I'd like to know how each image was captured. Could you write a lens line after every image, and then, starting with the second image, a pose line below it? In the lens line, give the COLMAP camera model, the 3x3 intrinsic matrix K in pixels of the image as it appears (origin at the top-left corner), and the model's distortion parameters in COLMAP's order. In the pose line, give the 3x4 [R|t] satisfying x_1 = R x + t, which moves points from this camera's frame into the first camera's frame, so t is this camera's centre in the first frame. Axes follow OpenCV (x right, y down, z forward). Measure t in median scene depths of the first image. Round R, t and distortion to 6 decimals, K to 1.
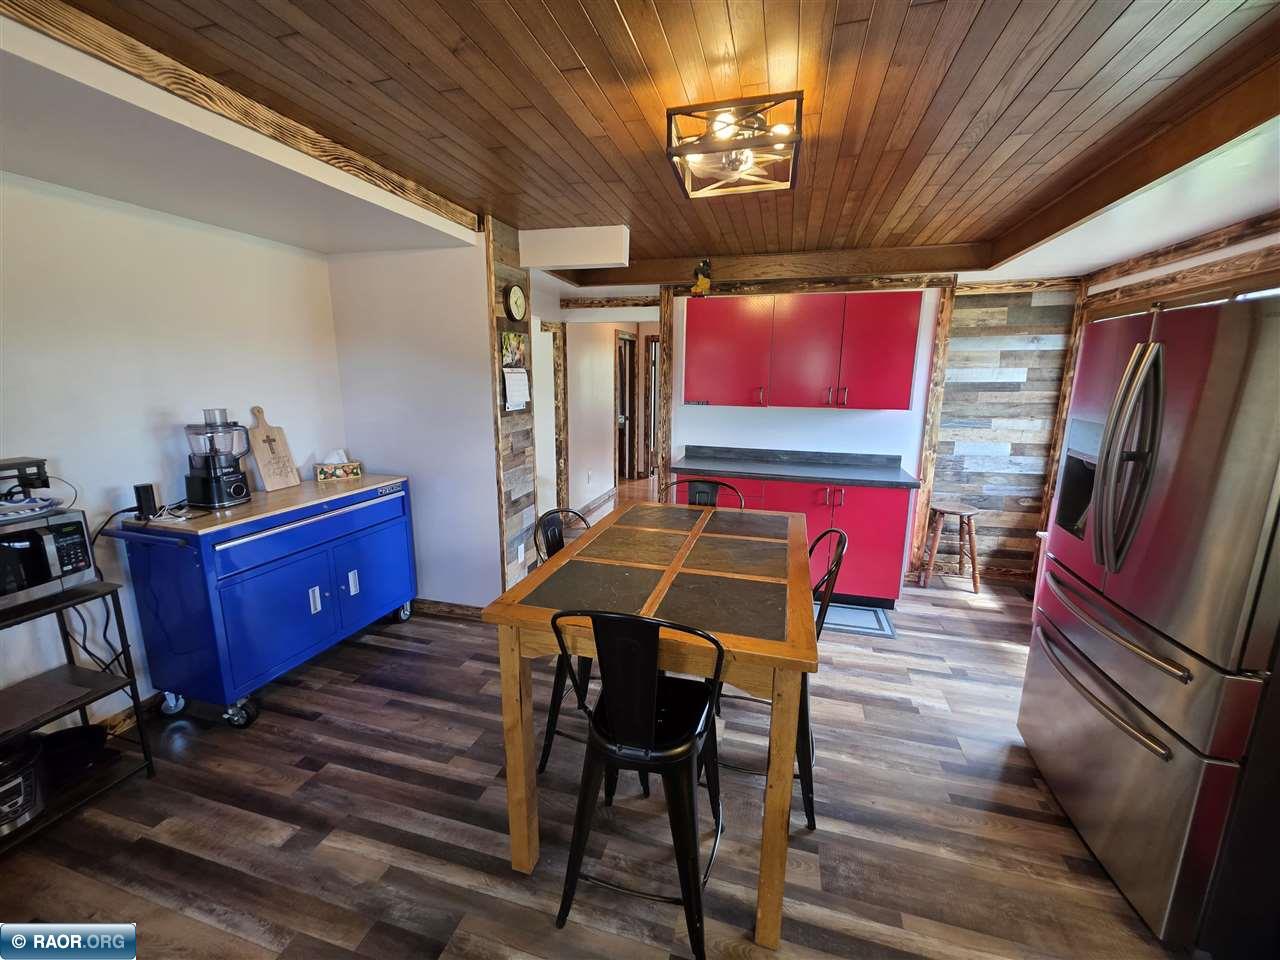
lens RADIAL K [[512.6, 0, 642.4], [0, 512.6, 474.3], [0, 0, 1]] dist [0.001141, 0.000066]
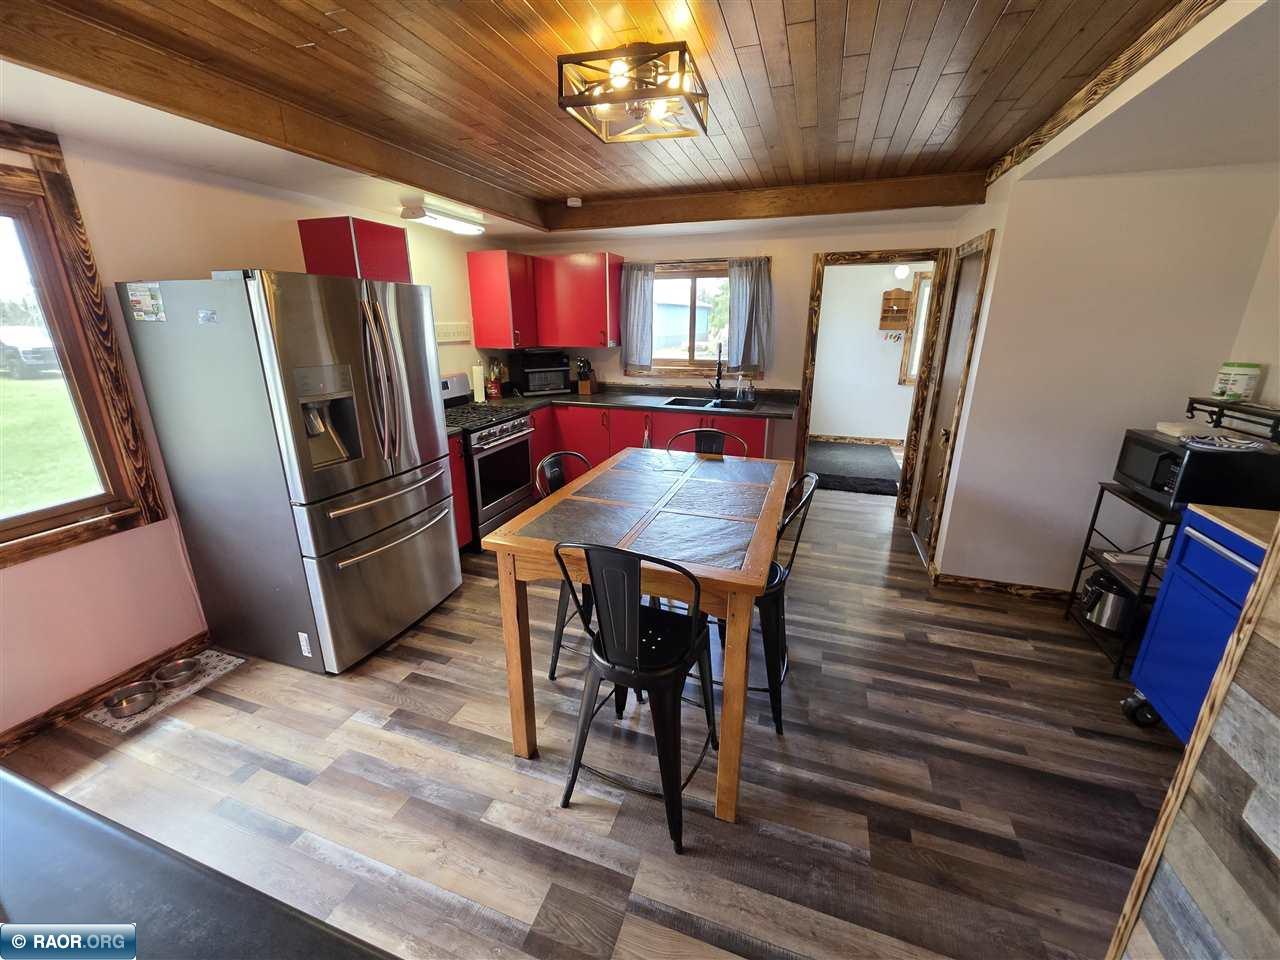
lens RADIAL K [[512.4, 0, 638.3], [0, 512.4, 475.0], [0, 0, 1]] dist [0.000743, -0.000316]
pose [[-0.998104, -0.025894, 0.055841, 0.060236], [0.003457, 0.882196, 0.470870, -0.257551], [-0.061455, 0.470170, -0.880434, 1.260061]]
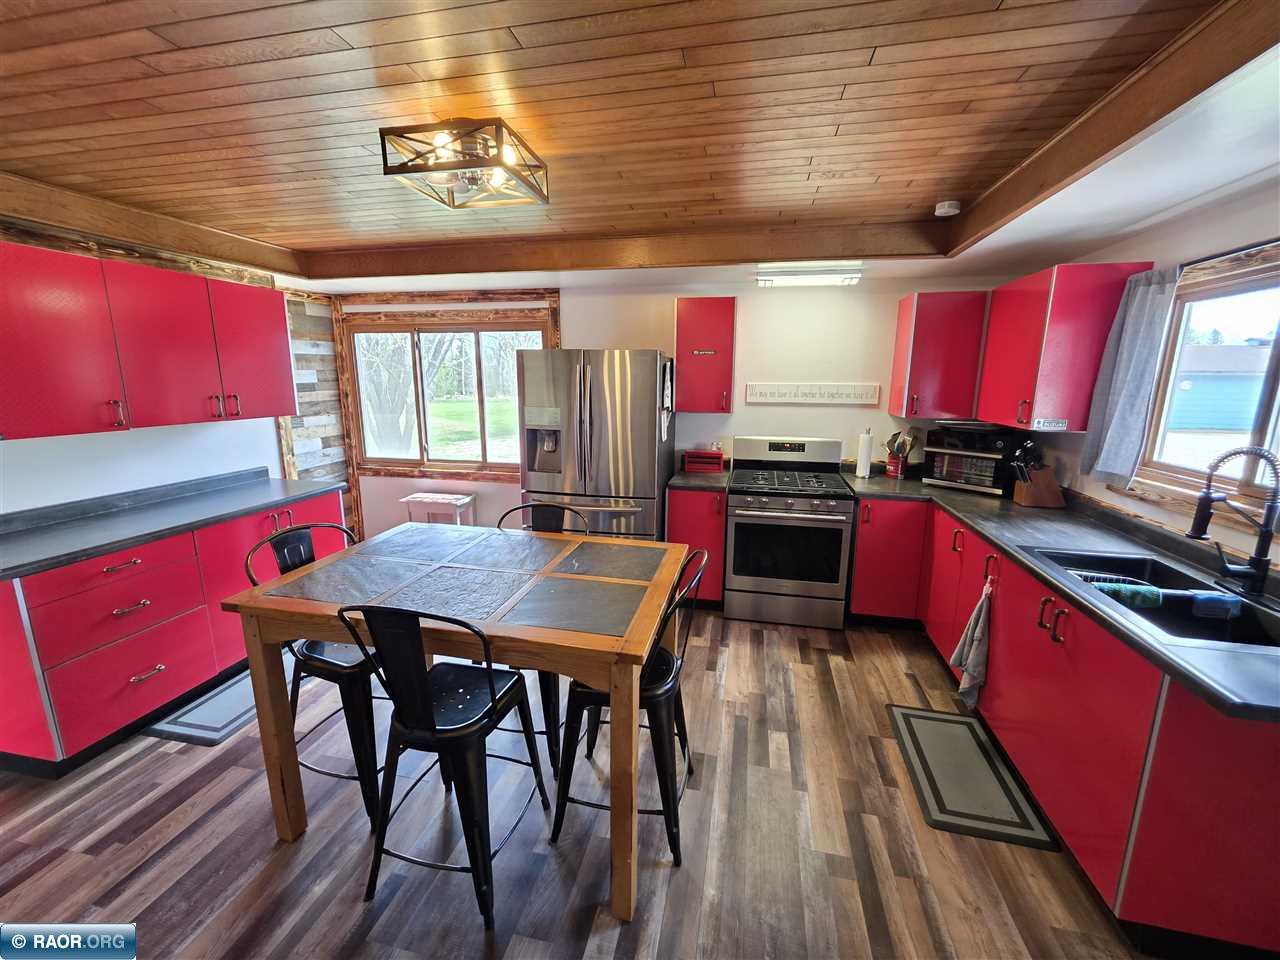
lens RADIAL K [[512.6, 0, 642.4], [0, 512.6, 474.3], [0, 0, 1]] dist [0.001141, 0.000066]
pose [[-0.063334, -0.198496, 0.978053, -0.547064], [0.184973, 0.960706, 0.206954, -0.109580], [-0.980701, 0.194021, -0.024129, 0.459693]]
